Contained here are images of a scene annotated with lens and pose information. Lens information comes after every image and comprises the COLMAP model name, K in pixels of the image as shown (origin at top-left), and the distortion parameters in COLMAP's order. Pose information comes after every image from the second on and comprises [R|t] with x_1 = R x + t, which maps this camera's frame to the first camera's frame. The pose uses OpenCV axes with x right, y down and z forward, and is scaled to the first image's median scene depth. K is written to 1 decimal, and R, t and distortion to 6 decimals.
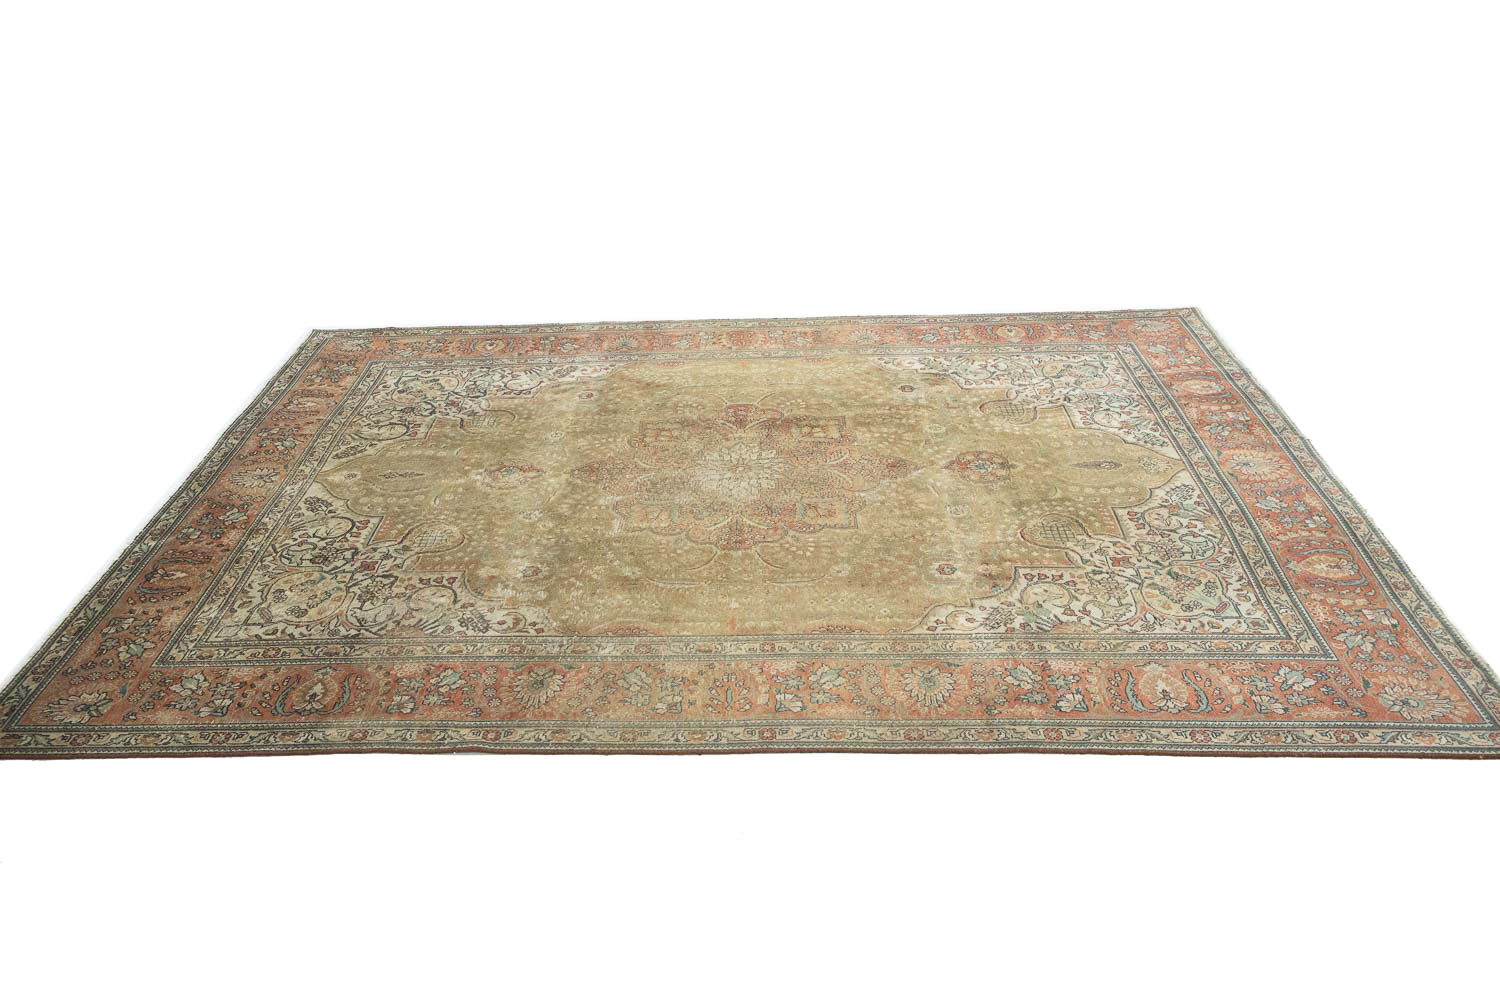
lens RADIAL K [[1265.9, 0, 720.5], [0, 1265.9, 461.7], [0, 0, 1]] dist [-0.000591, -0.004413]
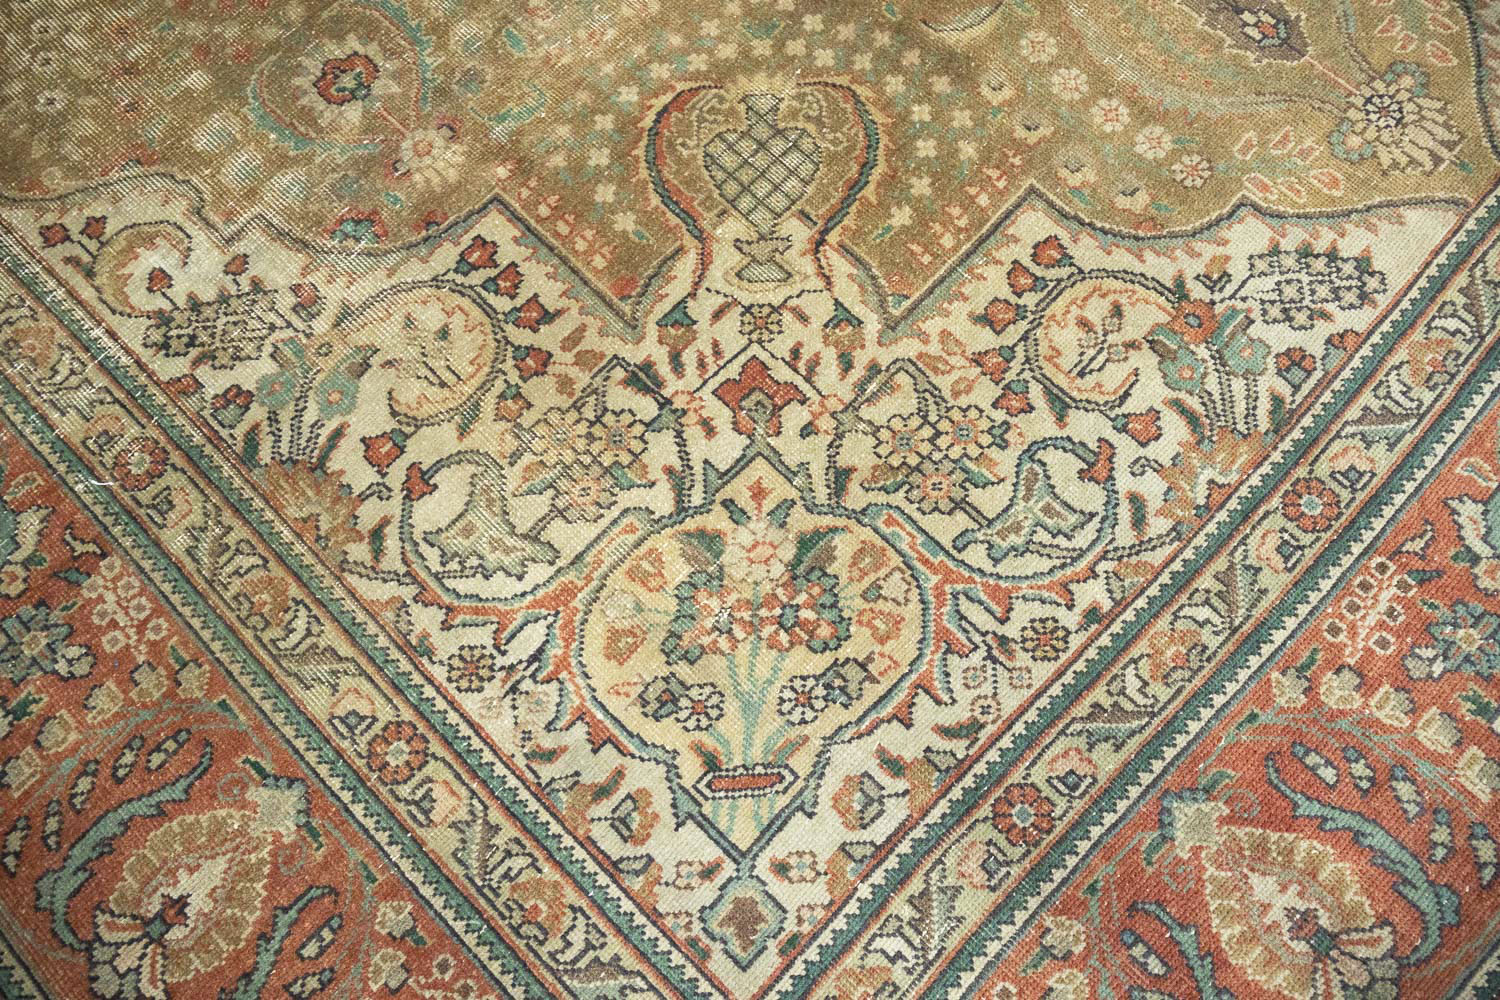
lens RADIAL K [[1265.9, 0, 720.5], [0, 1265.9, 461.7], [0, 0, 1]] dist [-0.000591, -0.004413]
pose [[0.752806, 0.628015, -0.197181, 0.368317], [-0.304347, 0.597699, 0.741706, -0.124431], [0.583658, -0.498349, 0.641086, 0.777837]]
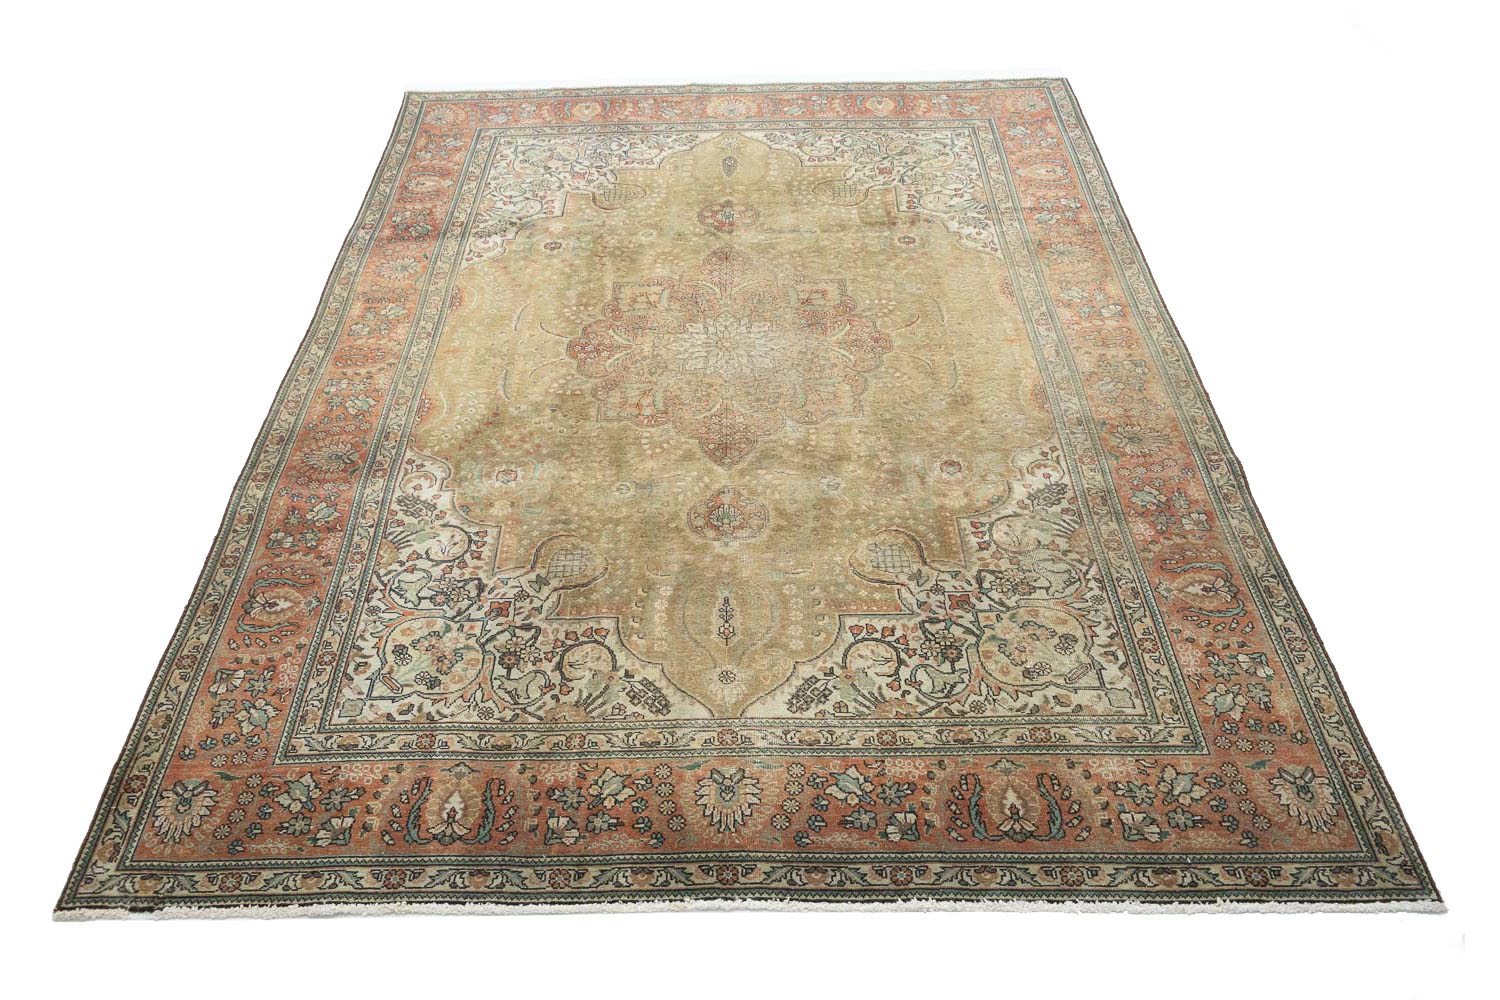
lens RADIAL K [[1238.9, 0, 705.1], [0, 1238.9, 498.4], [0, 0, 1]] dist [0.003743, -0.008500]
pose [[-0.028456, -0.644370, 0.764184, -0.858934], [0.492422, 0.656260, 0.571703, -0.512166], [-0.869891, 0.392569, 0.298628, 0.888561]]
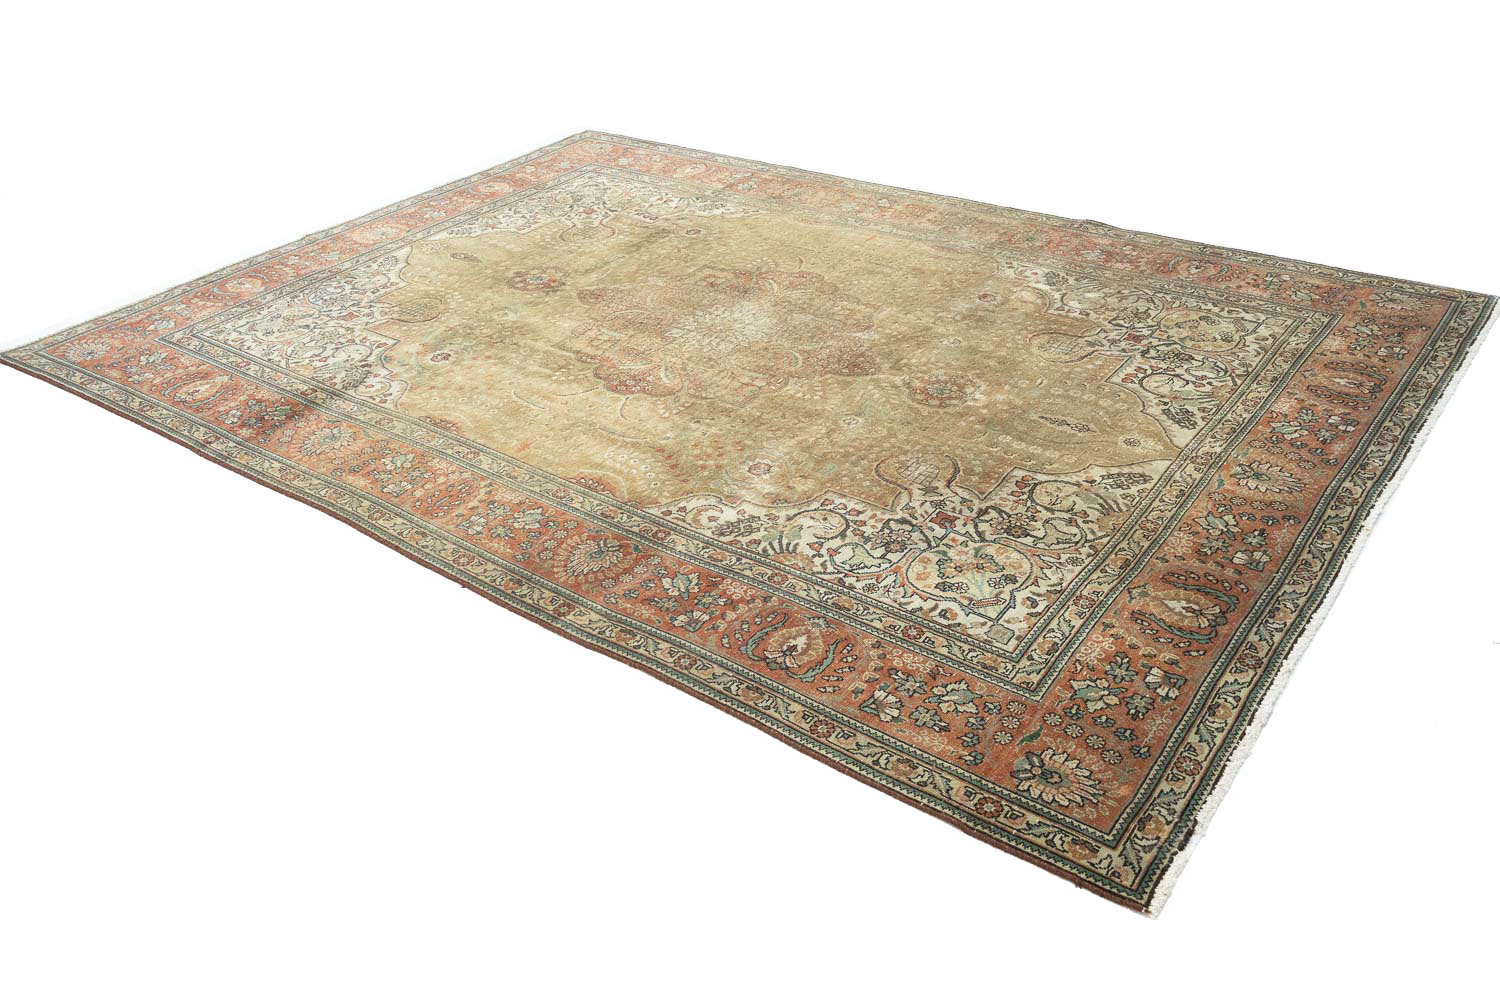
lens RADIAL K [[1249.7, 0, 727.2], [0, 1249.7, 500.5], [0, 0, 1]] dist [-0.002639, -0.000192]
pose [[-0.813925, -0.235217, 0.531225, -0.573301], [0.345981, 0.538309, 0.768454, -0.712872], [-0.466716, 0.809257, -0.356762, 1.616141]]
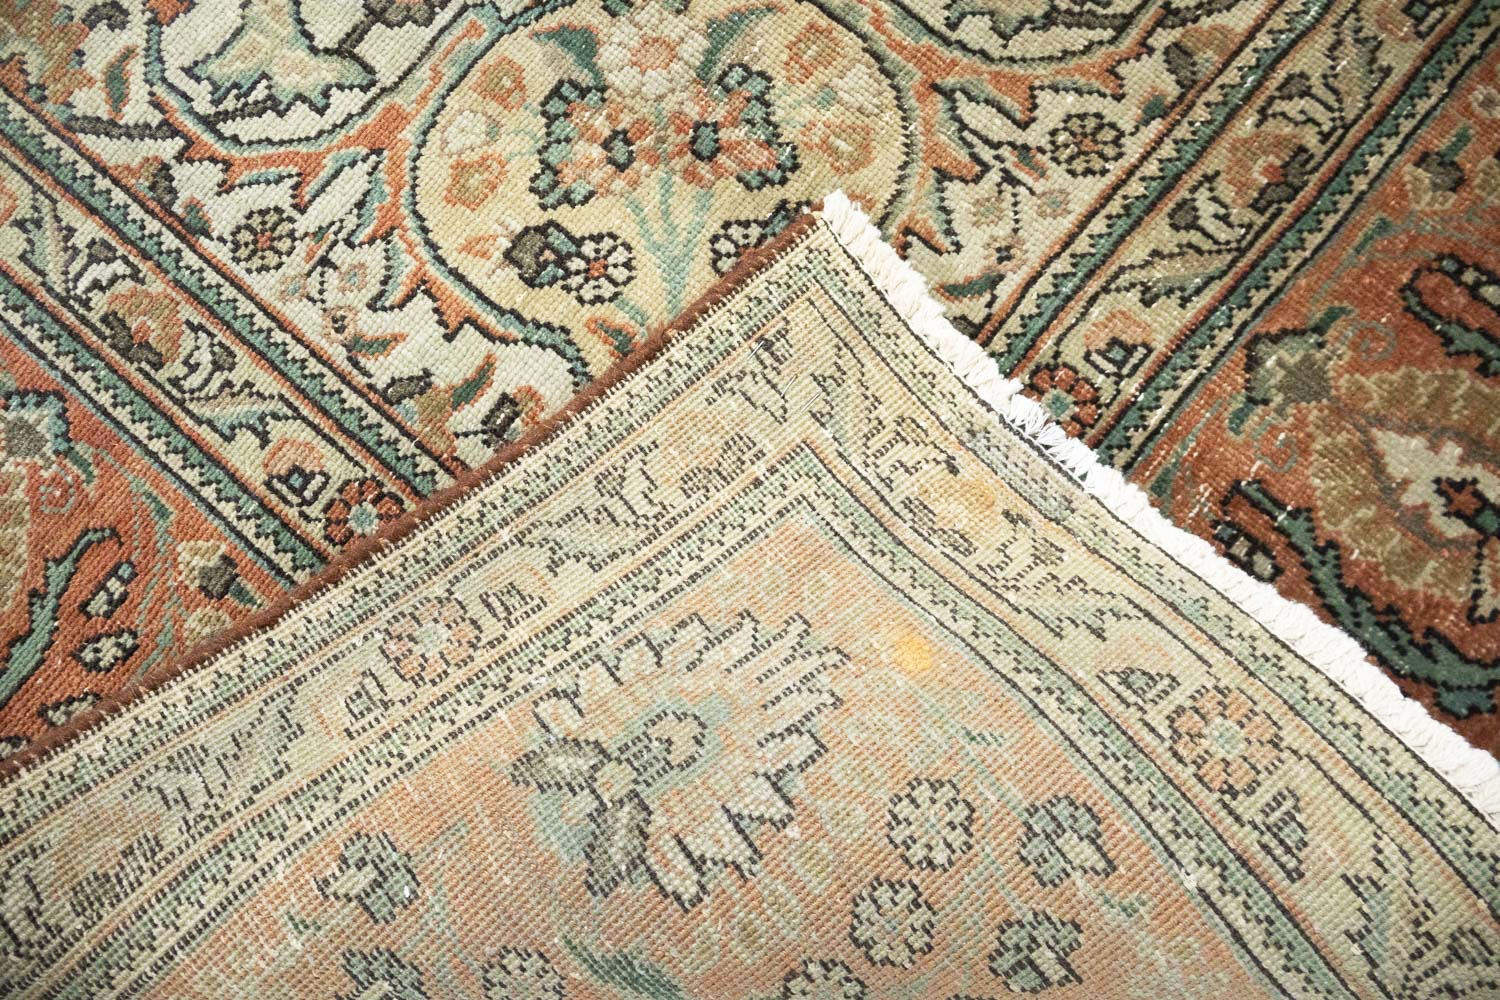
lens RADIAL K [[1265.9, 0, 720.5], [0, 1265.9, 461.7], [0, 0, 1]] dist [-0.000591, -0.004413]
pose [[-0.787978, -0.590803, 0.173329, -0.374393], [0.362829, -0.218129, 0.905966, -0.253242], [-0.497439, 0.776770, 0.386242, 1.277298]]
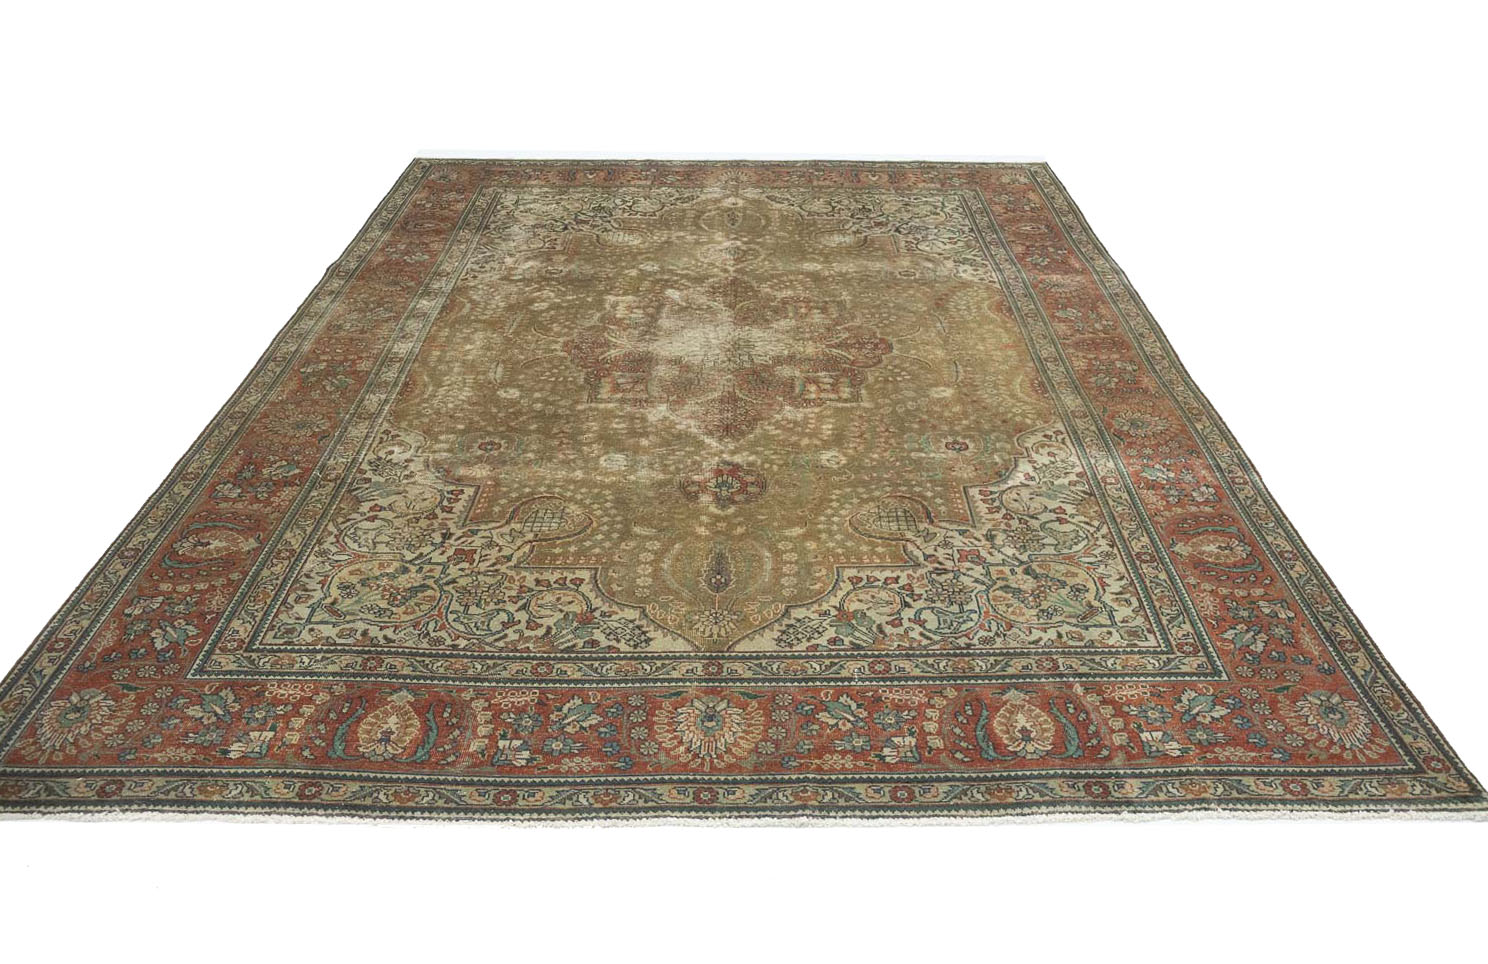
lens RADIAL K [[1228.3, 0, 744.0], [0, 1228.3, 482.0], [0, 0, 1]] dist [0.003633, -0.001529]
pose [[0.040461, 0.560195, -0.827372, 0.915101], [-0.472925, 0.740162, 0.478020, -0.399171], [0.880173, 0.371943, 0.294878, 0.886444]]
